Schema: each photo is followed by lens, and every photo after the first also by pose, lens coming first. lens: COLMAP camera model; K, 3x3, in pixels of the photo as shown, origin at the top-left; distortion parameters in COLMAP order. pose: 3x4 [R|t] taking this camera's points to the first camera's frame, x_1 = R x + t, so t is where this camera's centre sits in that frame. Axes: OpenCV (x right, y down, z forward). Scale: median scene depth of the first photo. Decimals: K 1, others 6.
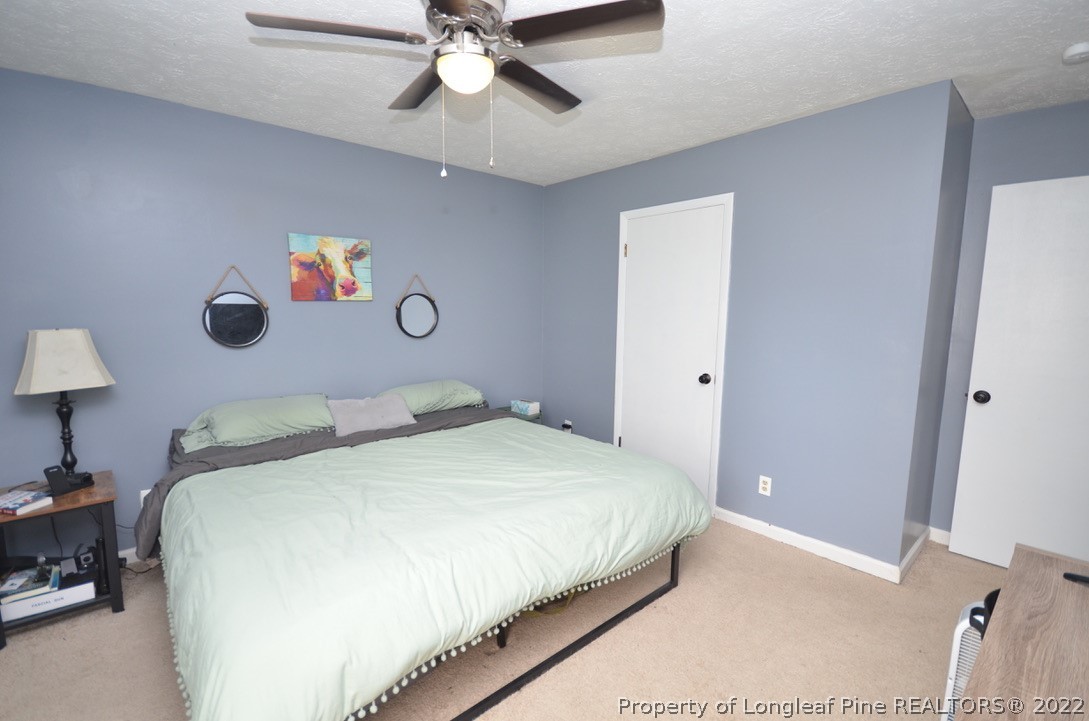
lens RADIAL K [[475.6, 0, 536.3], [0, 475.6, 364.7], [0, 0, 1]] dist [-0.005679, -0.000940]
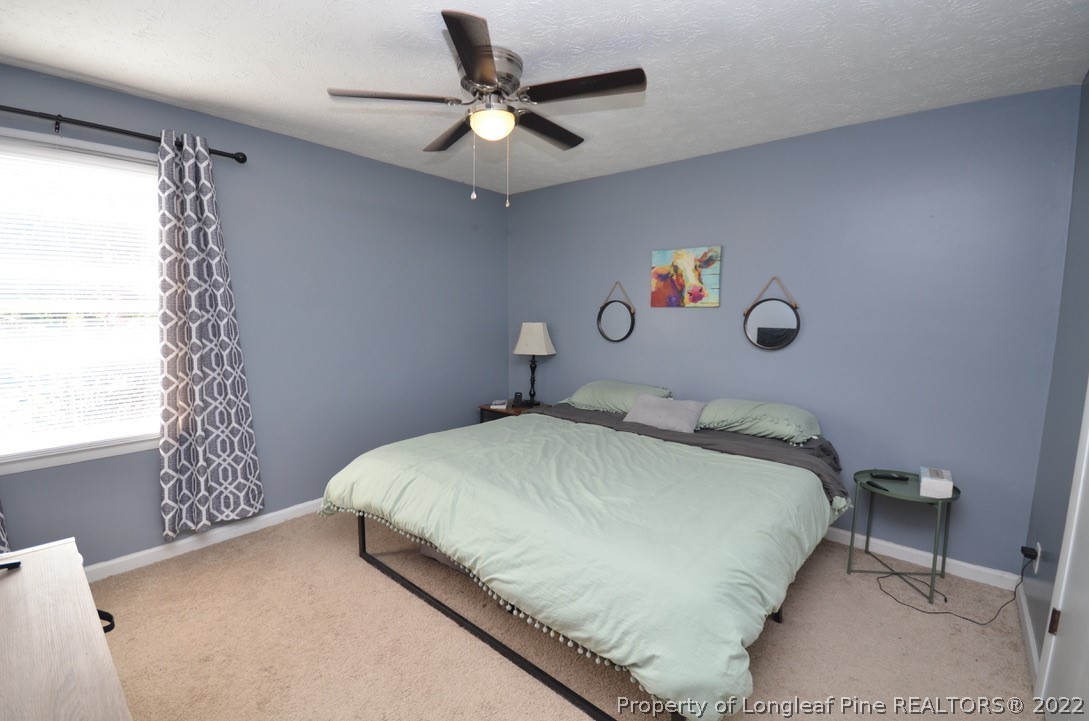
lens RADIAL K [[475.6, 0, 536.3], [0, 475.6, 364.7], [0, 0, 1]] dist [-0.005679, -0.000940]
pose [[0.141414, 0.112466, -0.983541, 0.635167], [-0.134069, 0.986548, 0.093533, -0.062733], [0.980830, 0.118635, 0.154590, 0.532171]]
